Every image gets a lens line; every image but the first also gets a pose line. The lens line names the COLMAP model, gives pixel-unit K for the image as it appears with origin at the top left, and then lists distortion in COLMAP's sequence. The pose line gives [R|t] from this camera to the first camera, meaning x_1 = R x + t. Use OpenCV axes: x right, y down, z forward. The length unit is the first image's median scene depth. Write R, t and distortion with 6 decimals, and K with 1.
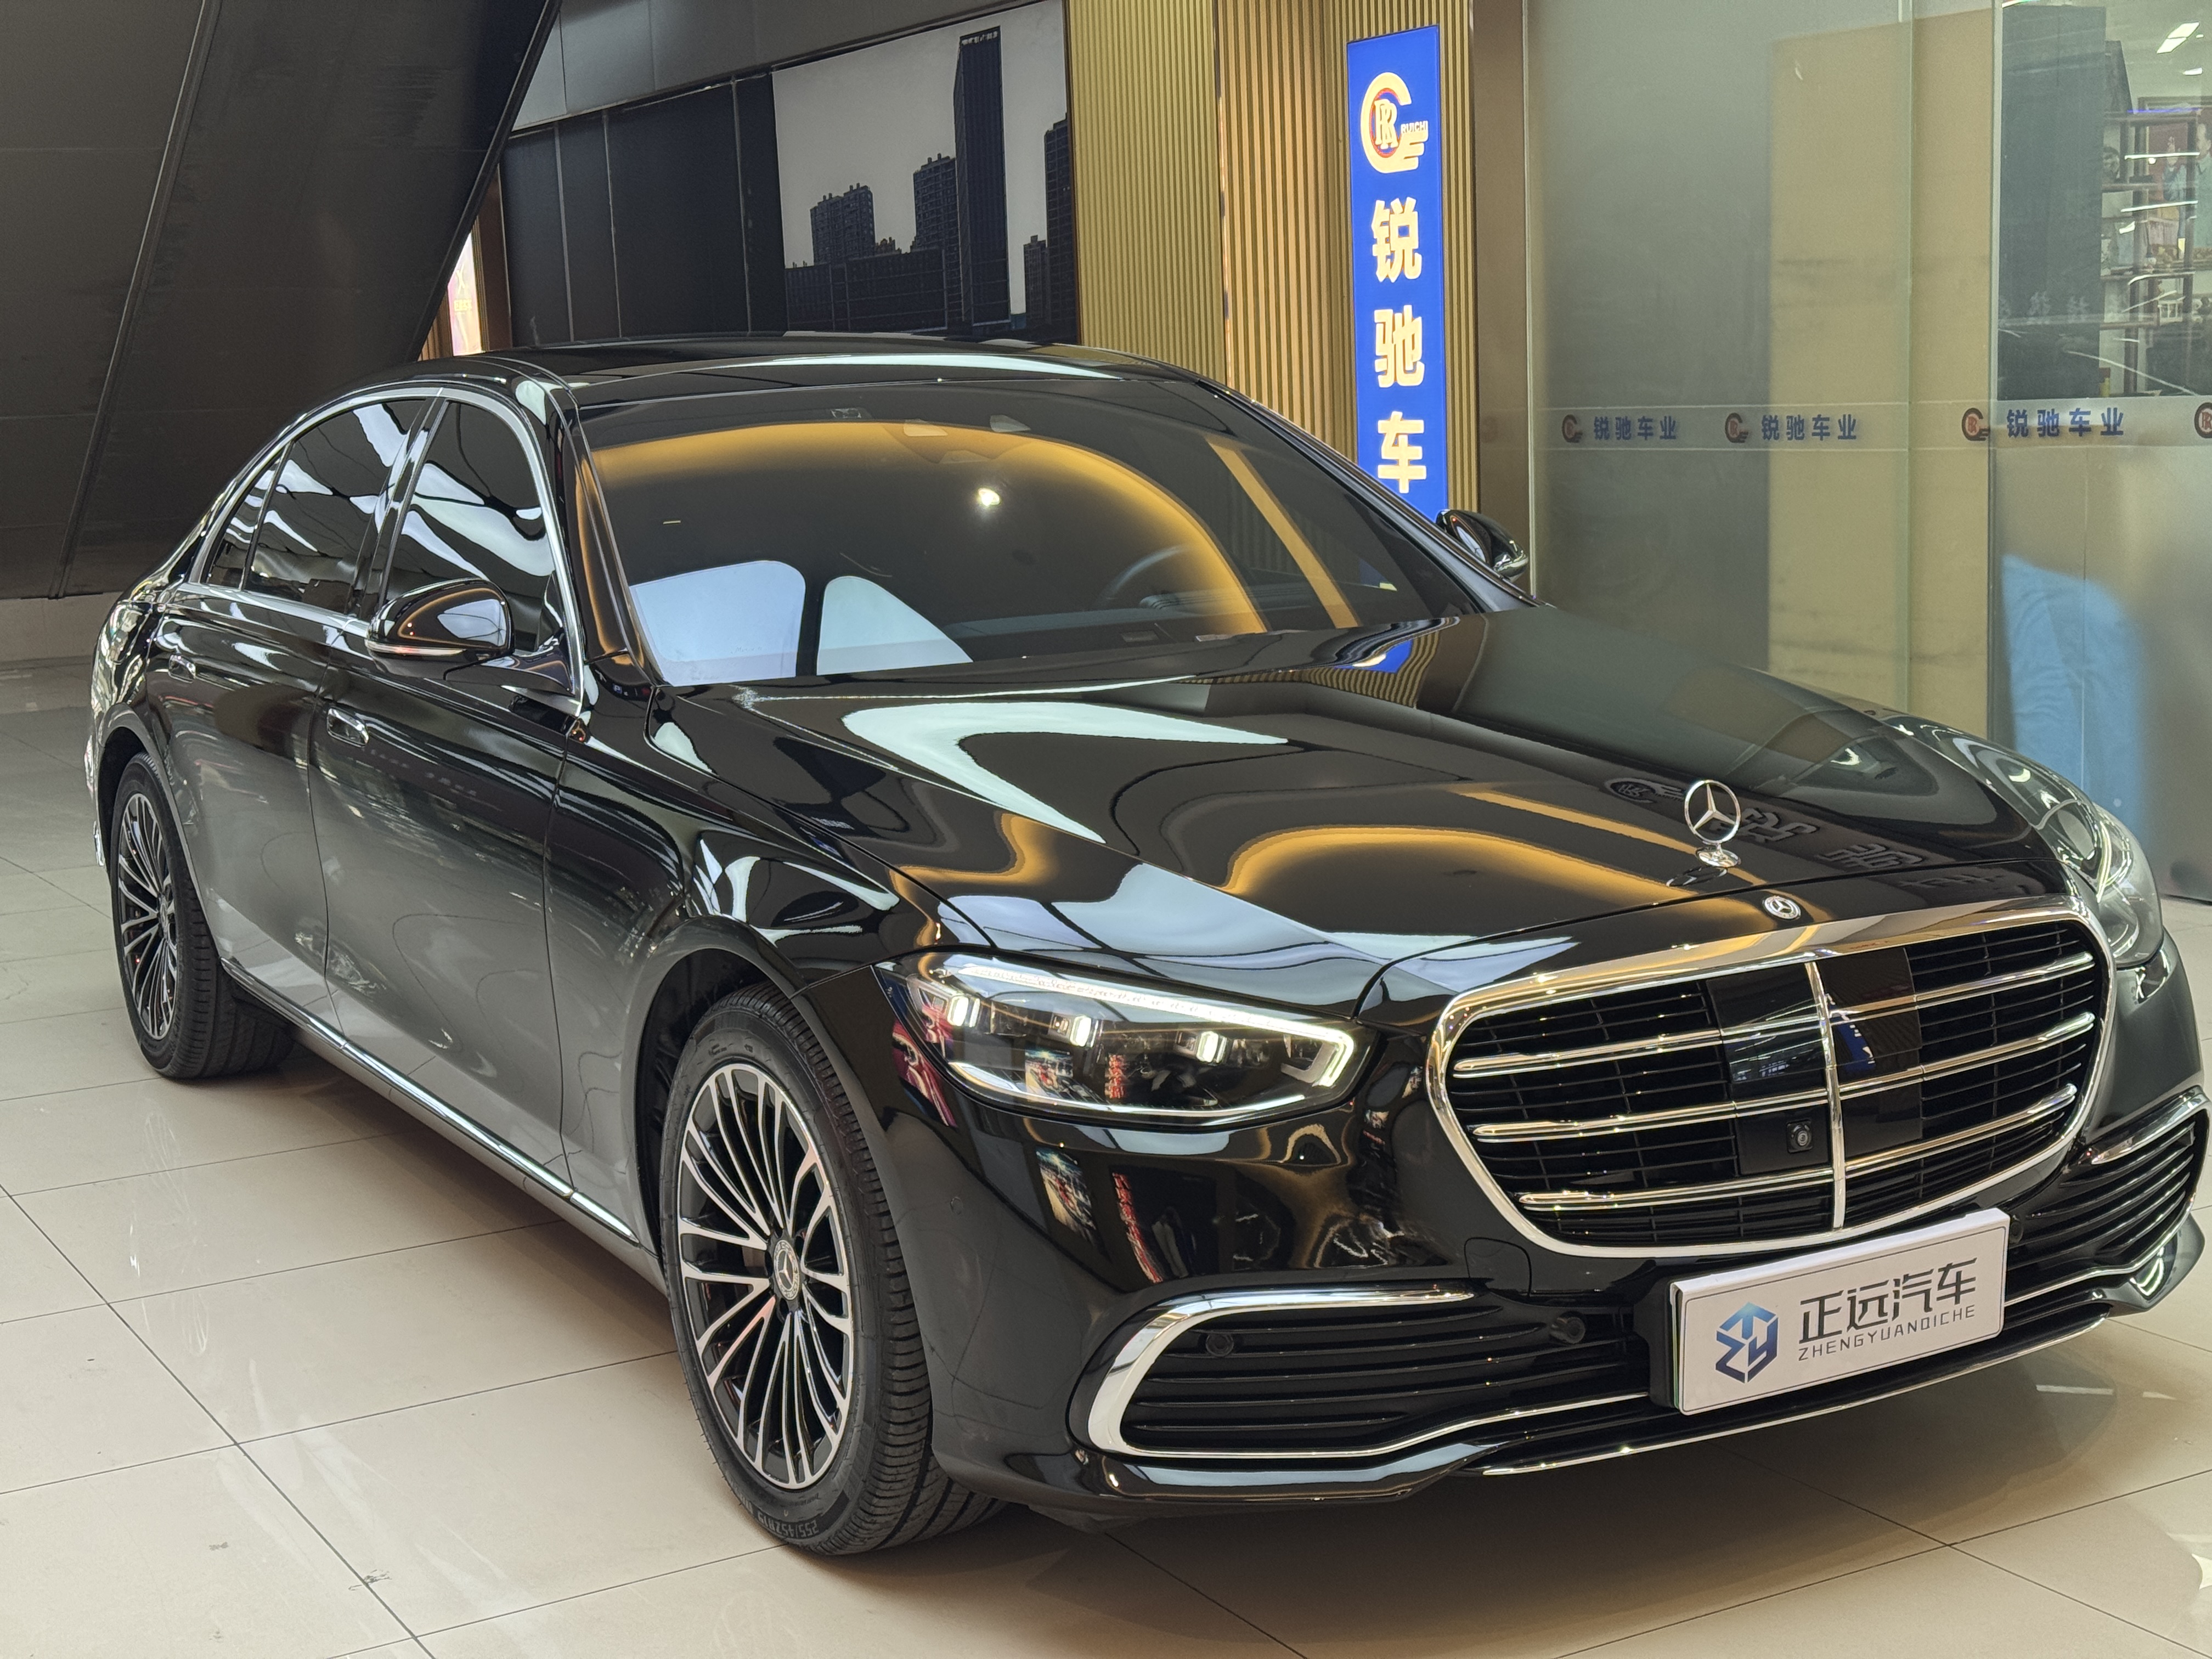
lens RADIAL K [[3053.8, 0, 1106.0], [0, 3053.8, 829.5], [0, 0, 1]] dist [0.234490, -0.448309]
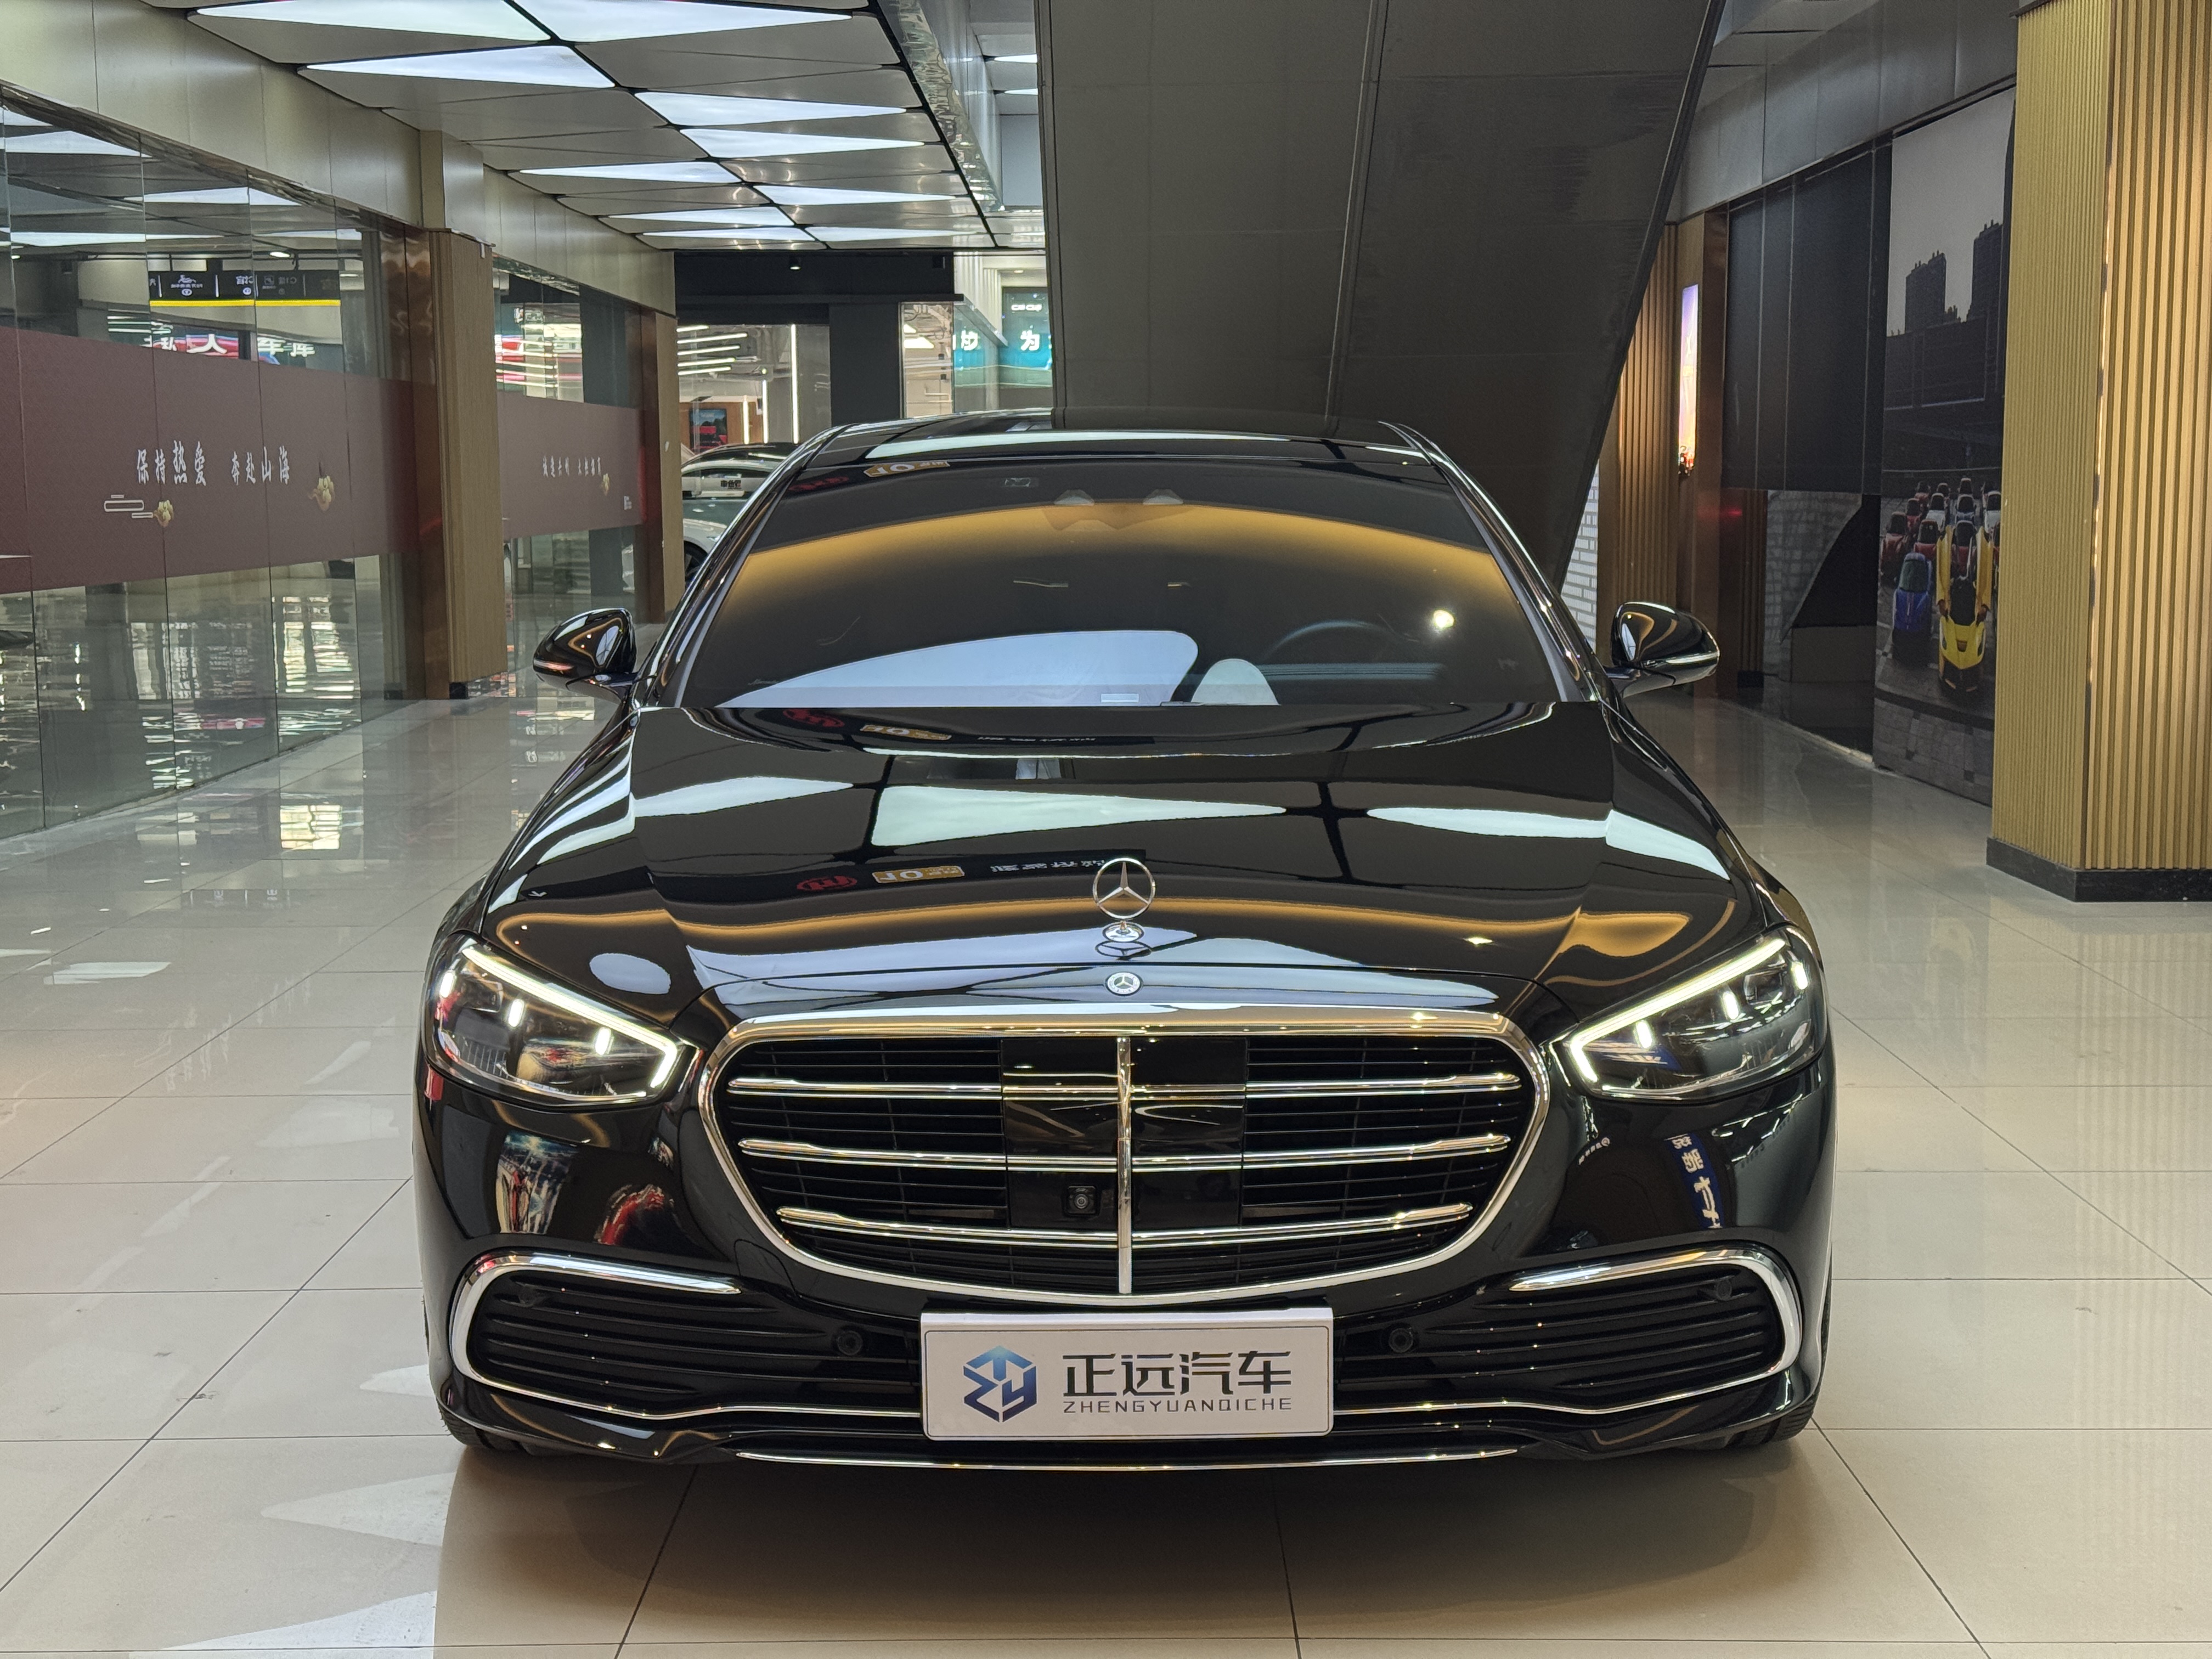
lens RADIAL K [[3053.8, 0, 1106.0], [0, 3053.8, 829.5], [0, 0, 1]] dist [0.234490, -0.448309]
pose [[0.867121, 0.095407, -0.488875, 0.710992], [-0.104337, 0.994501, 0.009020, -0.034897], [0.487047, 0.043186, 0.872307, 0.089184]]
